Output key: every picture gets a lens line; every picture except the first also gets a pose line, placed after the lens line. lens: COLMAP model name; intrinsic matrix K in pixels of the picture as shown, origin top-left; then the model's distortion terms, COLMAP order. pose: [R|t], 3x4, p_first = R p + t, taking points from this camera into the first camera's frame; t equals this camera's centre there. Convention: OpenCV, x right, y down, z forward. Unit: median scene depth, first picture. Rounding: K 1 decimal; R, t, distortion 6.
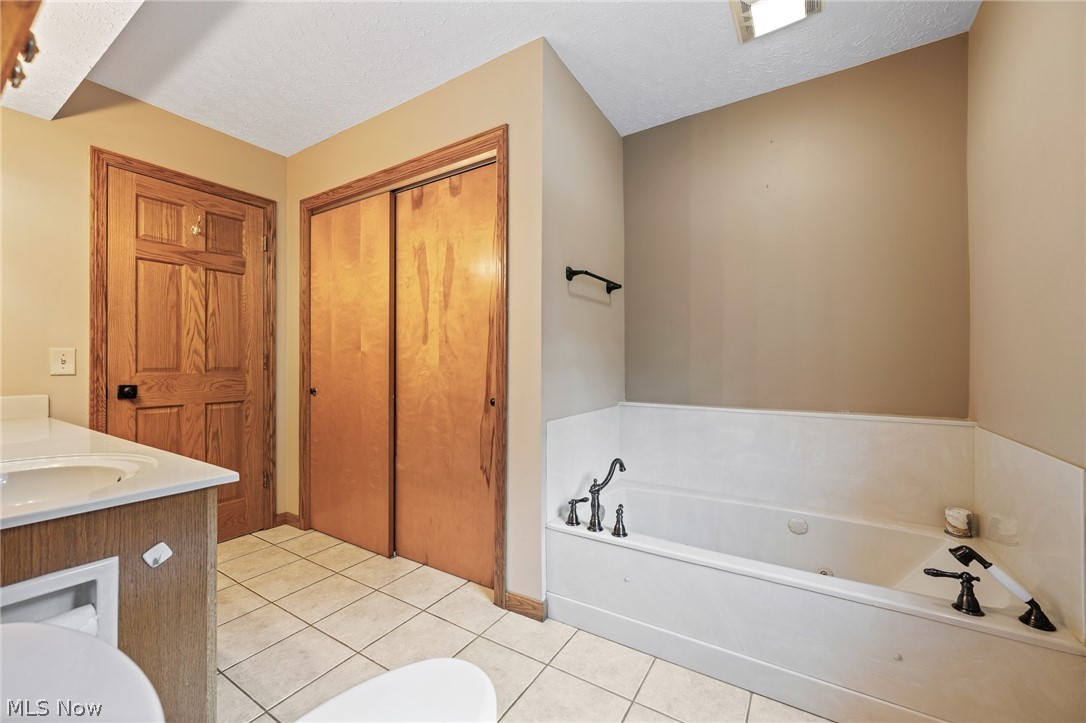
lens RADIAL K [[429.5, 0, 544.6], [0, 429.5, 359.2], [0, 0, 1]] dist [0.000377, -0.000250]
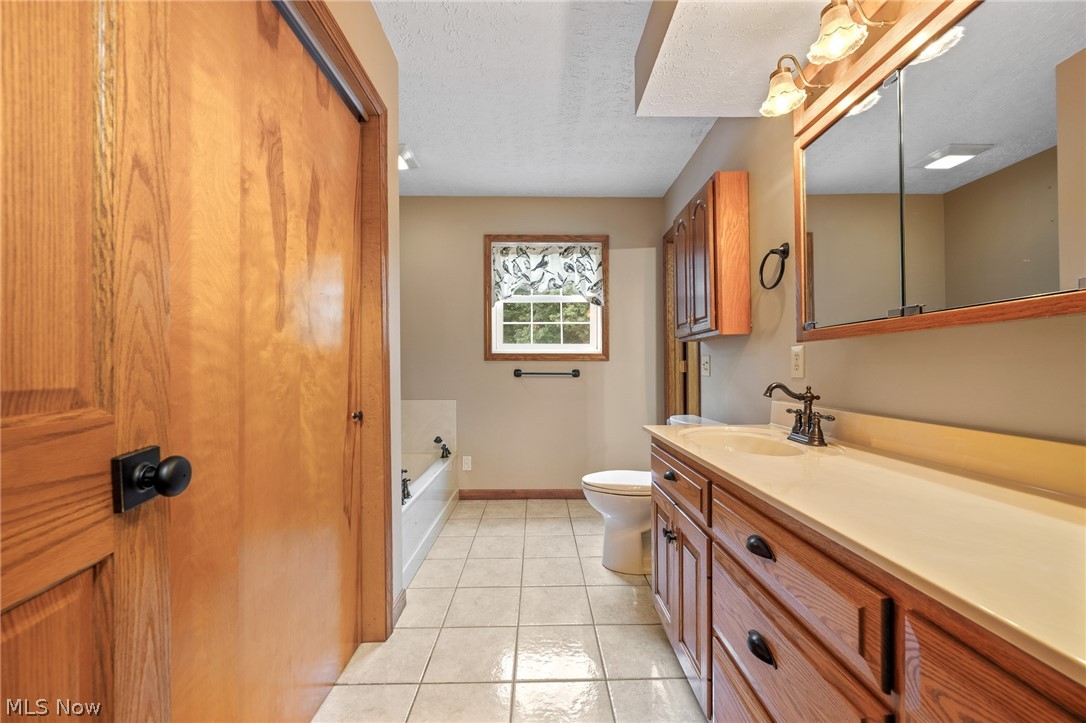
lens RADIAL K [[429.5, 0, 544.6], [0, 429.5, 359.2], [0, 0, 1]] dist [0.000377, -0.000250]
pose [[-0.544668, 0.018280, 0.838452, -0.875813], [-0.002674, 0.999719, -0.023533, 0.009990], [-0.838647, -0.015060, -0.544466, 1.019208]]
